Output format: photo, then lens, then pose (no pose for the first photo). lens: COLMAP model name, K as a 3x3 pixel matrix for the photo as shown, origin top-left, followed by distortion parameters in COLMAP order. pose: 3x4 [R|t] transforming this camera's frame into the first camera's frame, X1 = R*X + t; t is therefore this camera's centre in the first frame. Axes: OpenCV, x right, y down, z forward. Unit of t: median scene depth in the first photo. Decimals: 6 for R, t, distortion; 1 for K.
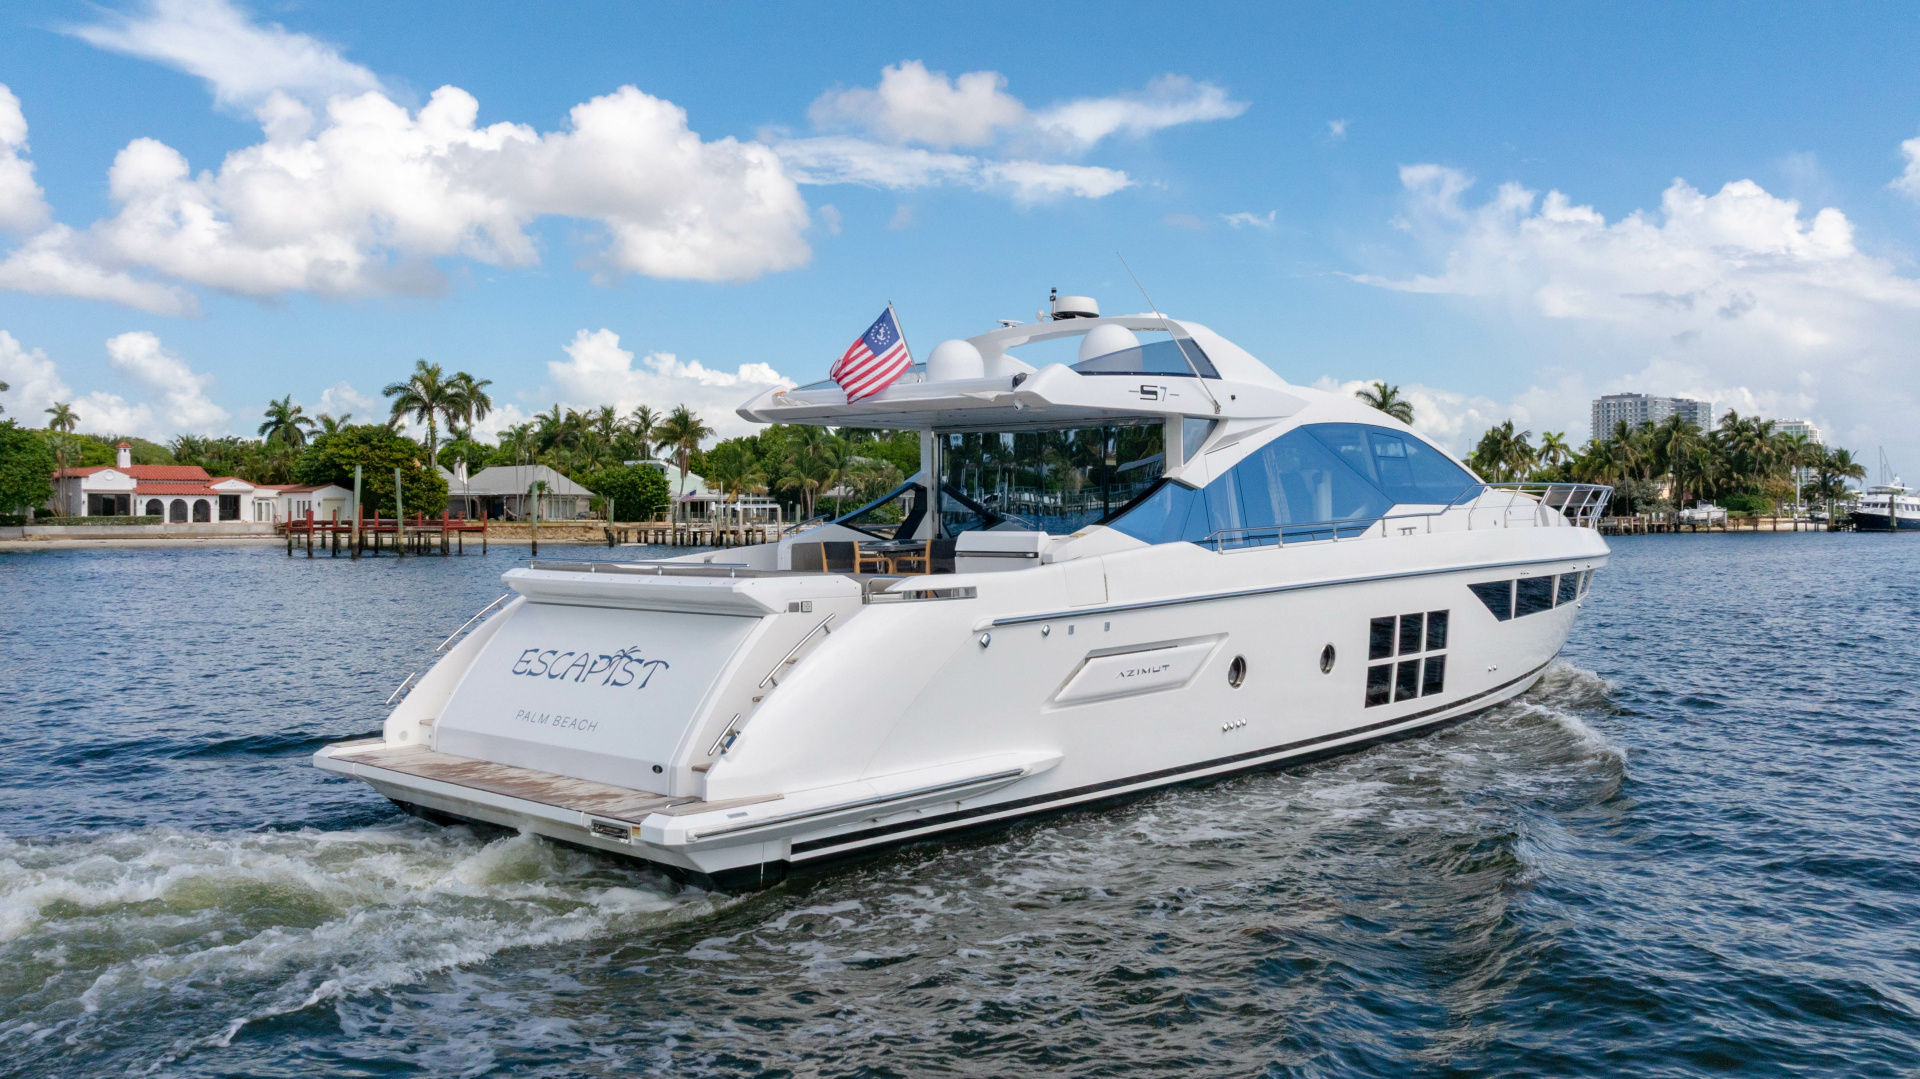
lens RADIAL K [[1492.9, 0, 918.5], [0, 1492.9, 541.9], [0, 0, 1]] dist [-0.004935, -0.000056]
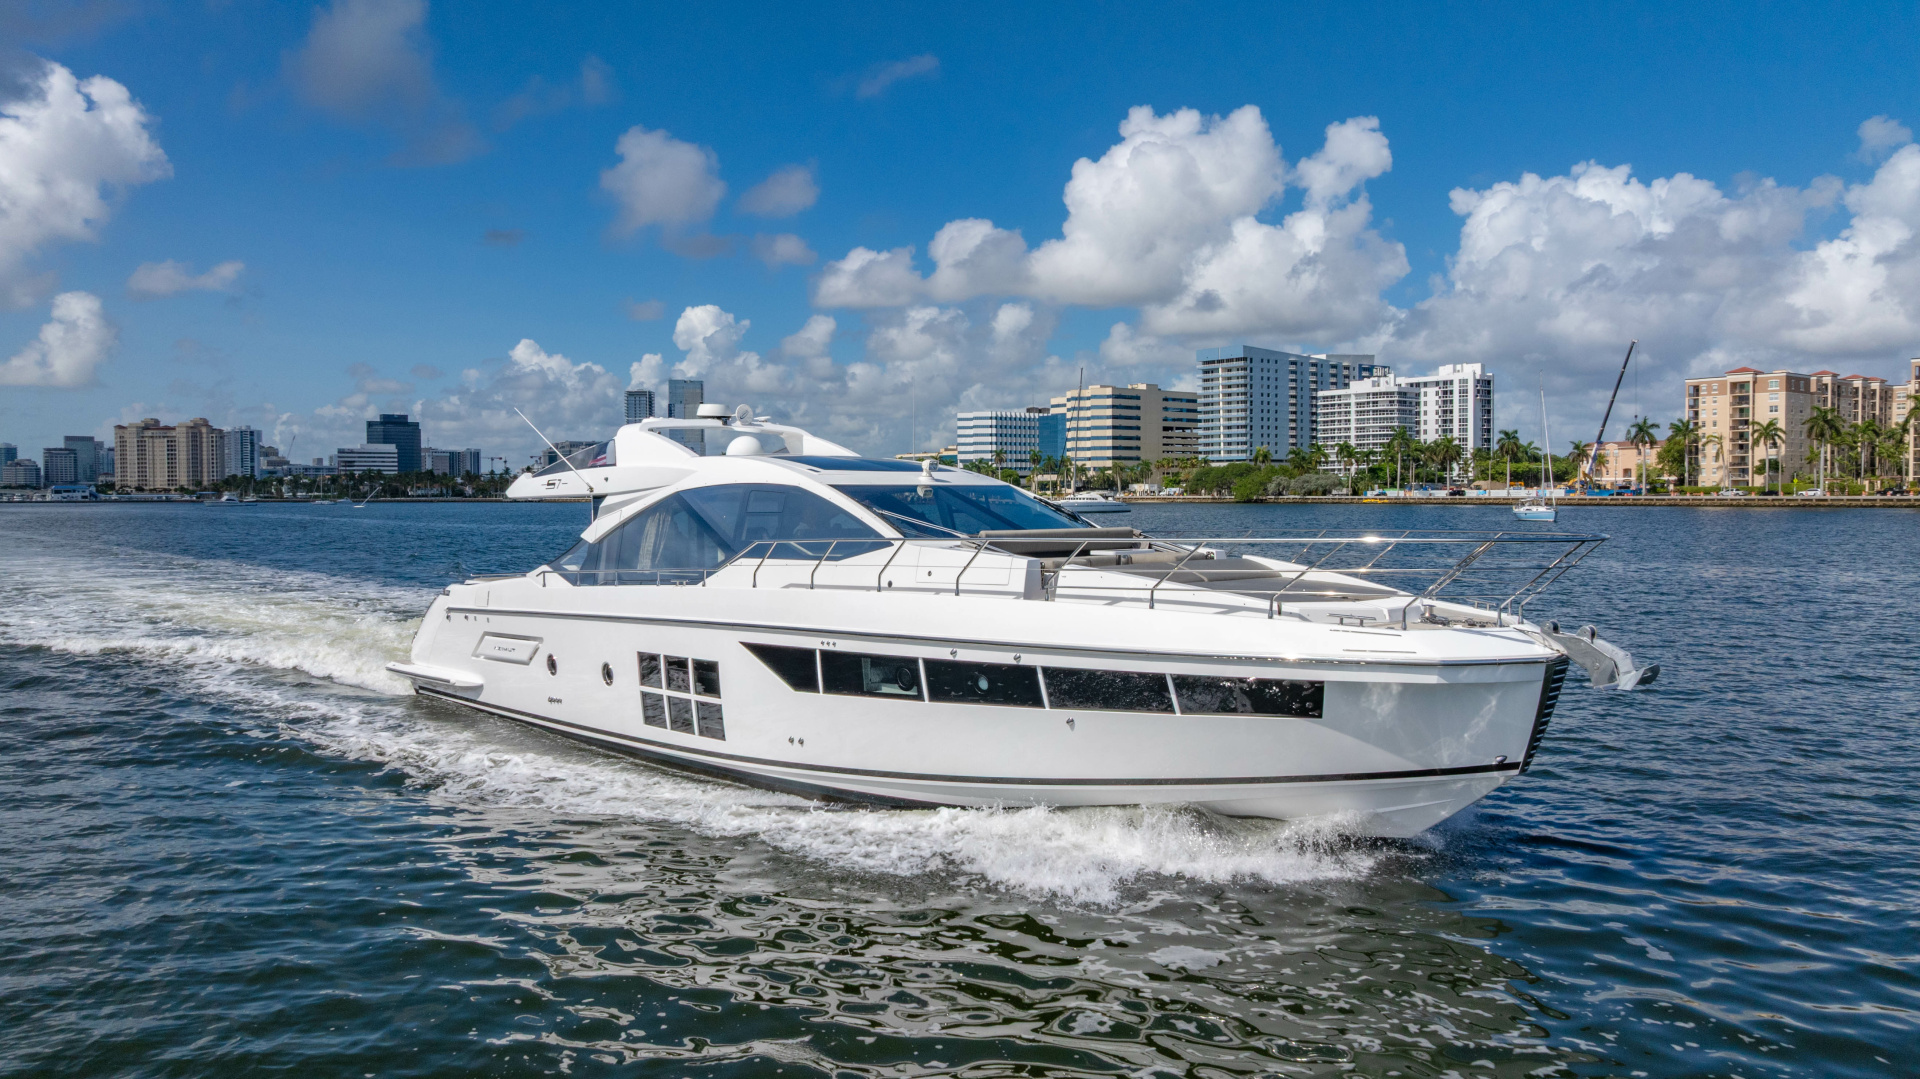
lens RADIAL K [[1403.5, 0, 992.4], [0, 1403.5, 536.2], [0, 0, 1]] dist [-0.001441, -0.002649]
pose [[-0.062302, 0.036768, -0.997380, 1.394140], [0.008317, 0.999306, 0.036319, -0.080981], [0.998023, -0.006032, -0.062565, 1.326158]]
